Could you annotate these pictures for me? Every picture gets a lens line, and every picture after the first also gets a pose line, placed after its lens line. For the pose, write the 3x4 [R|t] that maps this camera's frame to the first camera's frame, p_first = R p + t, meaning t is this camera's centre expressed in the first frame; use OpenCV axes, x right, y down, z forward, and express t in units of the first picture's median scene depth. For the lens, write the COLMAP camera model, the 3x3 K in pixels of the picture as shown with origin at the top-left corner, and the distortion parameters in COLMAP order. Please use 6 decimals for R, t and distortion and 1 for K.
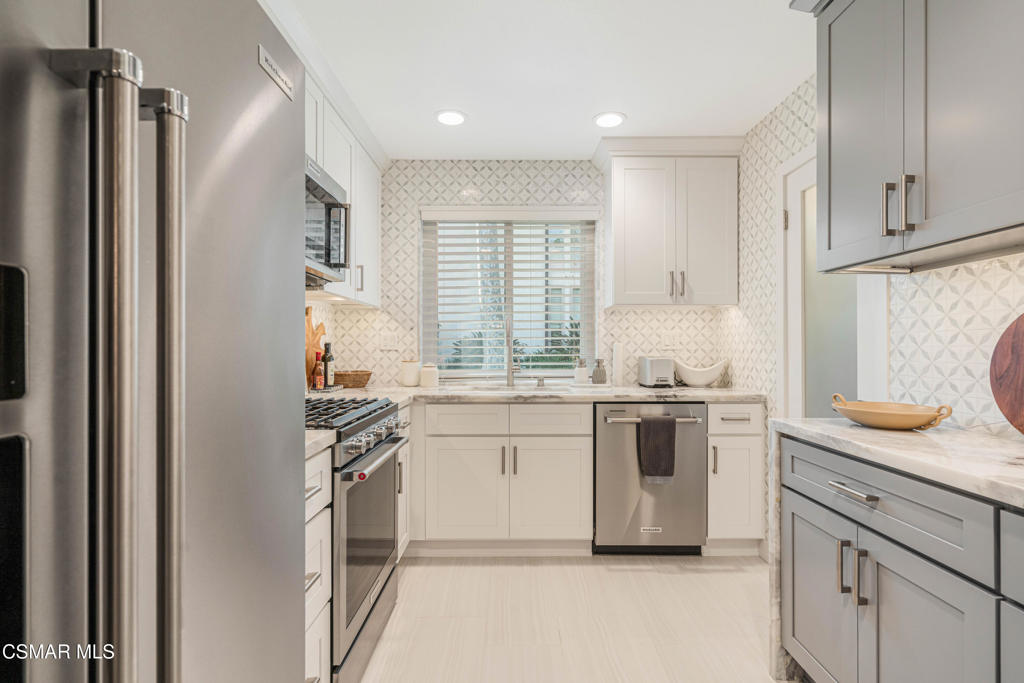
lens RADIAL K [[489.9, 0, 513.9], [0, 489.9, 346.8], [0, 0, 1]] dist [-0.001140, 0.000966]
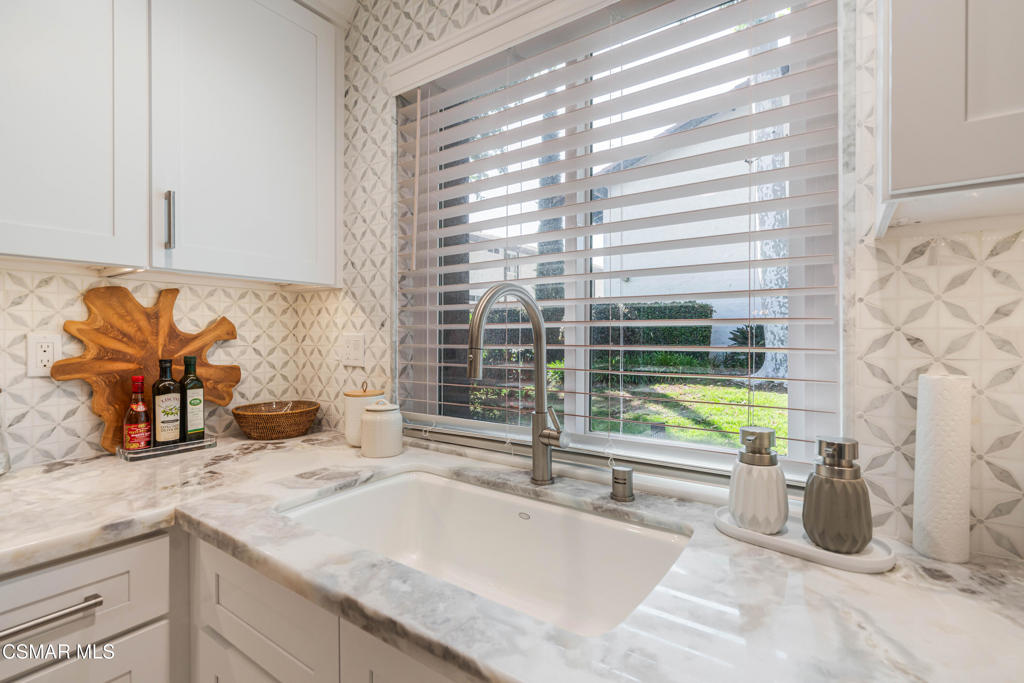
lens RADIAL K [[475.9, 0, 511.0], [0, 475.9, 337.2], [0, 0, 1]] dist [-0.000156, 0.000398]
pose [[0.816090, 0.003764, -0.577913, 0.209584], [0.000907, 0.999969, 0.007794, -0.034094], [0.577925, -0.006885, 0.816061, 0.830456]]
